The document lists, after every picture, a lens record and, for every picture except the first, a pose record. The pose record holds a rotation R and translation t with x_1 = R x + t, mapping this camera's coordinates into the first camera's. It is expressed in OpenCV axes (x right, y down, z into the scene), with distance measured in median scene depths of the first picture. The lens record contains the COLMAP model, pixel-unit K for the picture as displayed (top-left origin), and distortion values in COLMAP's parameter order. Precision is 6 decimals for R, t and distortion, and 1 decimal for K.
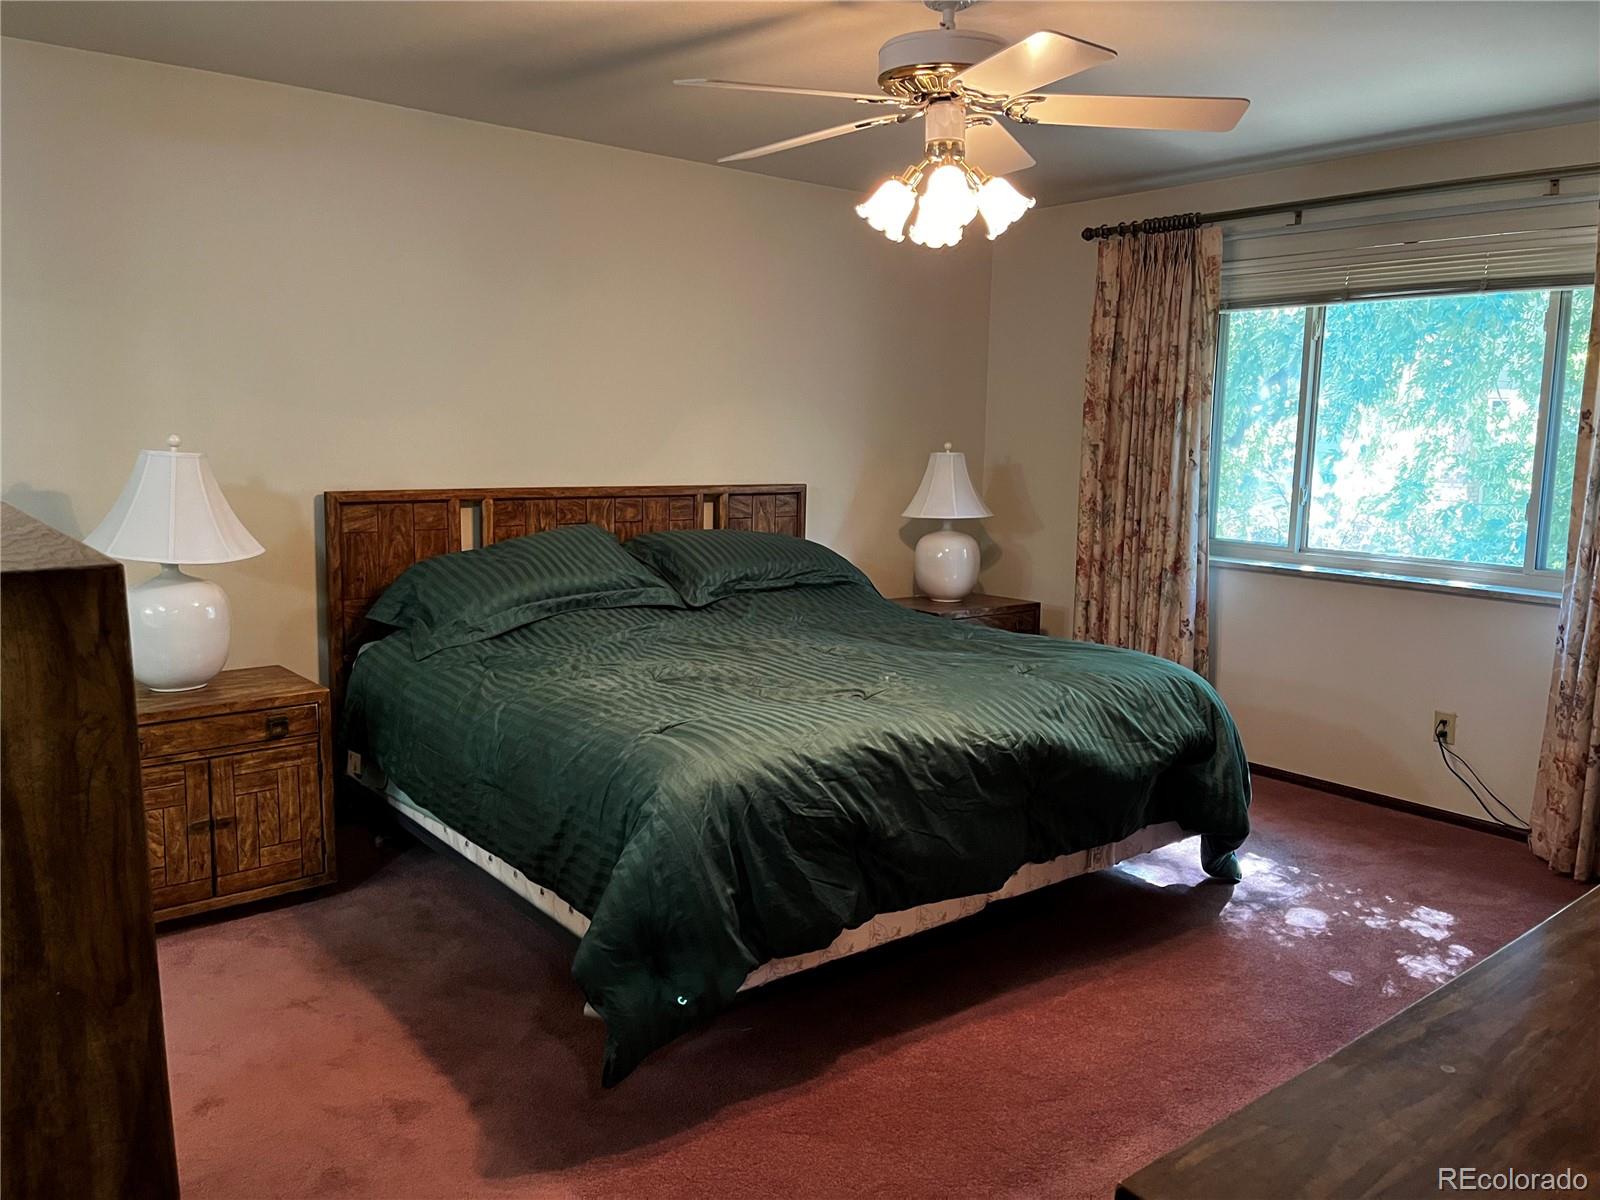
lens RADIAL K [[1215.2, 0, 795.7], [0, 1215.2, 597.6], [0, 0, 1]] dist [0.061295, -0.091344]
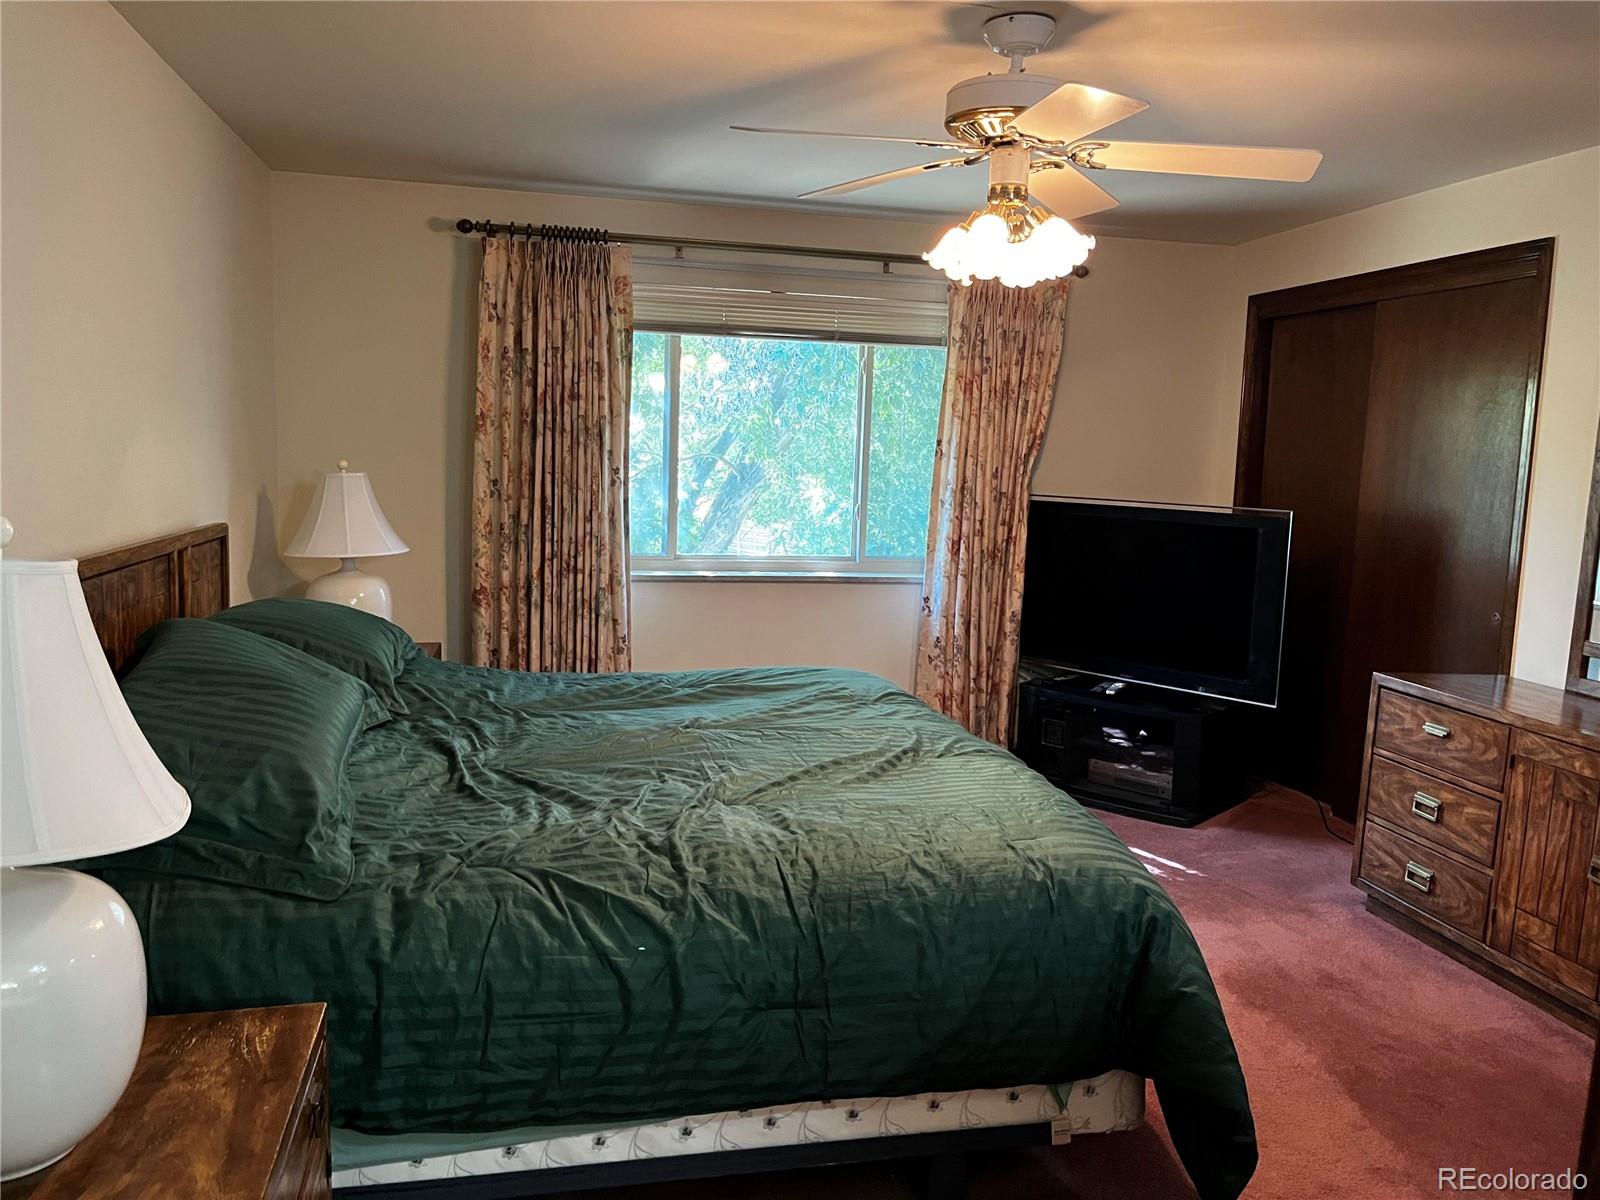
lens RADIAL K [[1215.2, 0, 798.8], [0, 1215.2, 600.4], [0, 0, 1]] dist [0.061295, -0.091344]
pose [[0.428650, -0.116146, 0.895974, -0.517522], [0.102571, 0.991547, 0.079464, -0.076144], [-0.897629, 0.057838, 0.436940, 0.429972]]
